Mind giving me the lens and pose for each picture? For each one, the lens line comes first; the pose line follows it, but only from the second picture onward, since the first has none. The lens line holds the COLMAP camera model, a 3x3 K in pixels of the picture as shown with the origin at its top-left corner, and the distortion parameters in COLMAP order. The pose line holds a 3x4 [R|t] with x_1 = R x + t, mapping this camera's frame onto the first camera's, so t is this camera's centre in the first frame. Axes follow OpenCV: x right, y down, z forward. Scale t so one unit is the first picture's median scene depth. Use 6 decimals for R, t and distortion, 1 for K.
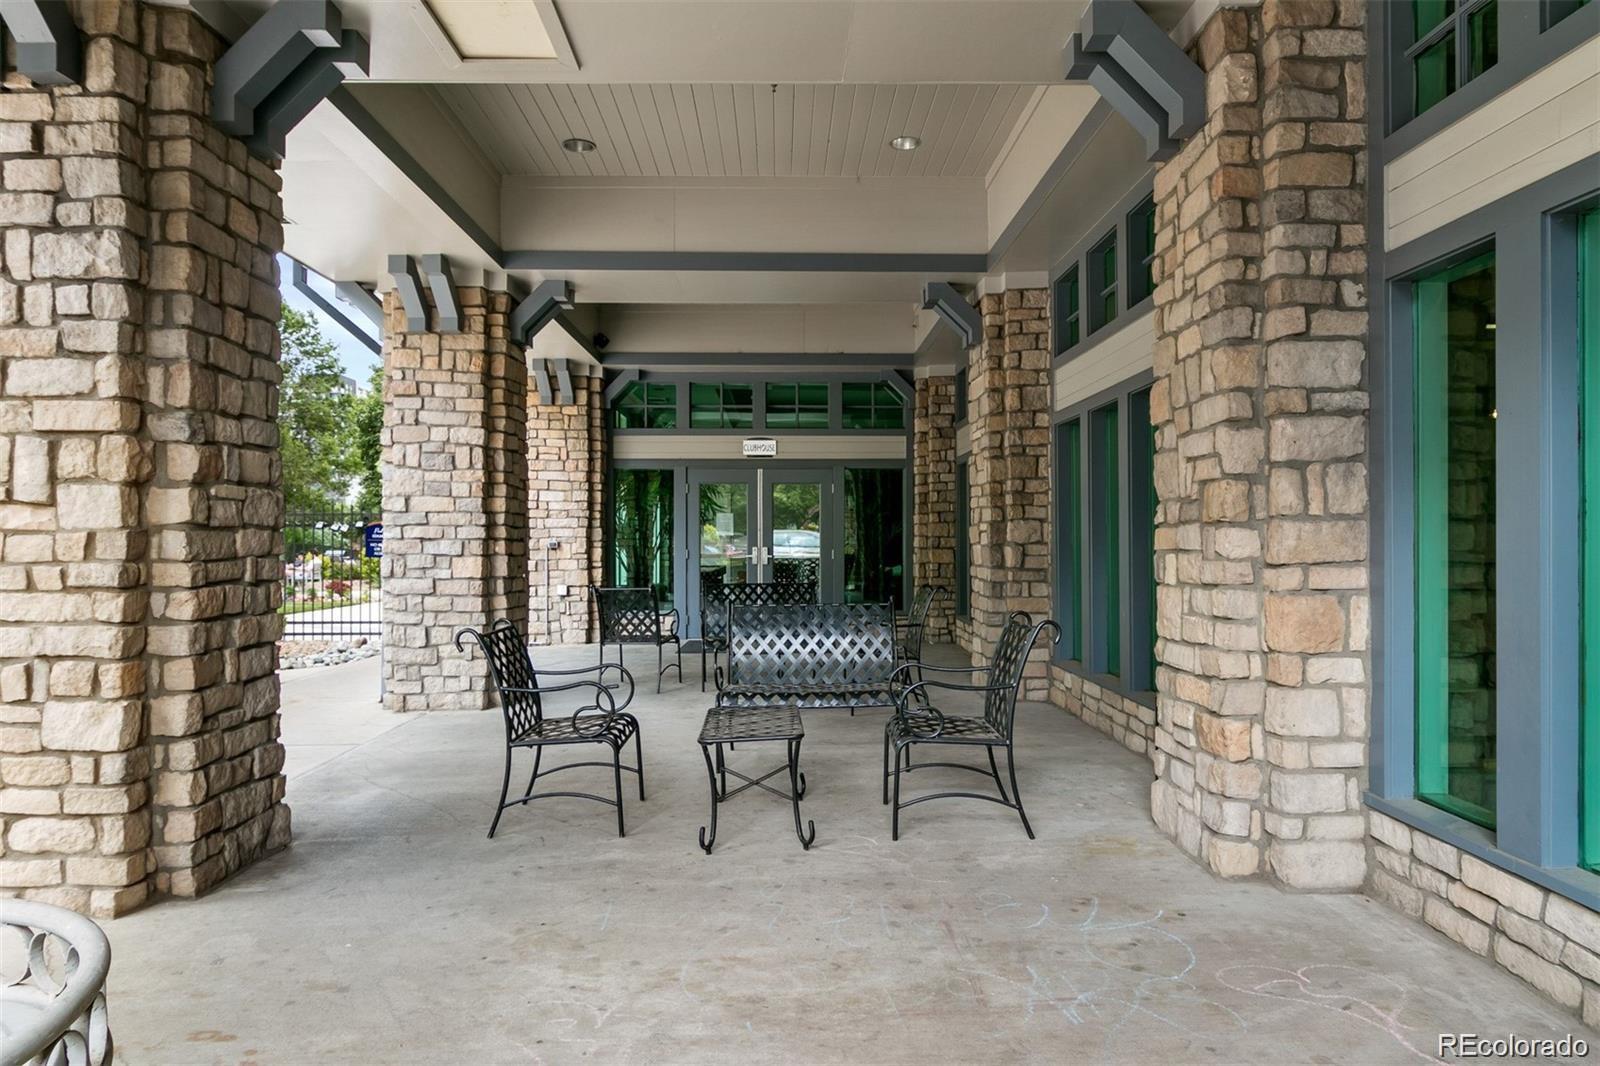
lens RADIAL K [[976.2, 0, 797.6], [0, 976.2, 534.7], [0, 0, 1]] dist [-0.000771, -0.000848]
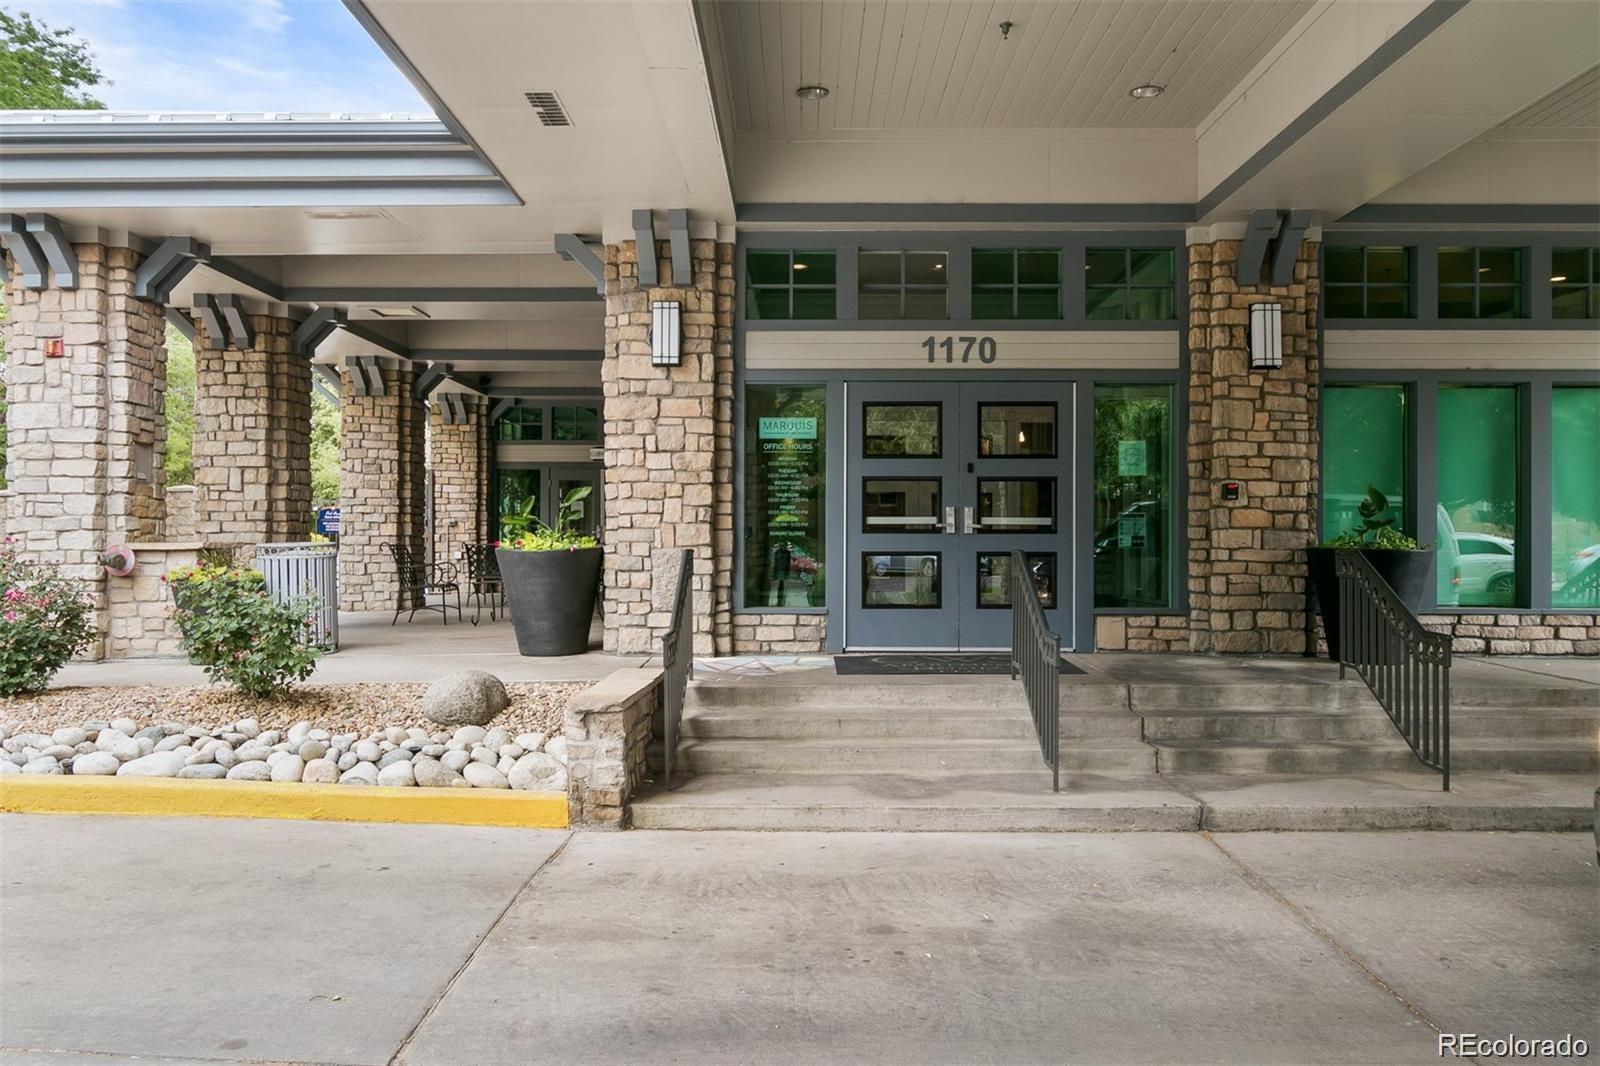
lens RADIAL K [[1248.7, 0, 800.6], [0, 1248.7, 531.8], [0, 0, 1]] dist [0.001569, 0.000173]
pose [[0.999809, 0.003416, -0.019232, 0.444821], [-0.003511, 0.999982, -0.004899, 0.046336], [0.019215, 0.004966, 0.999803, -1.228546]]
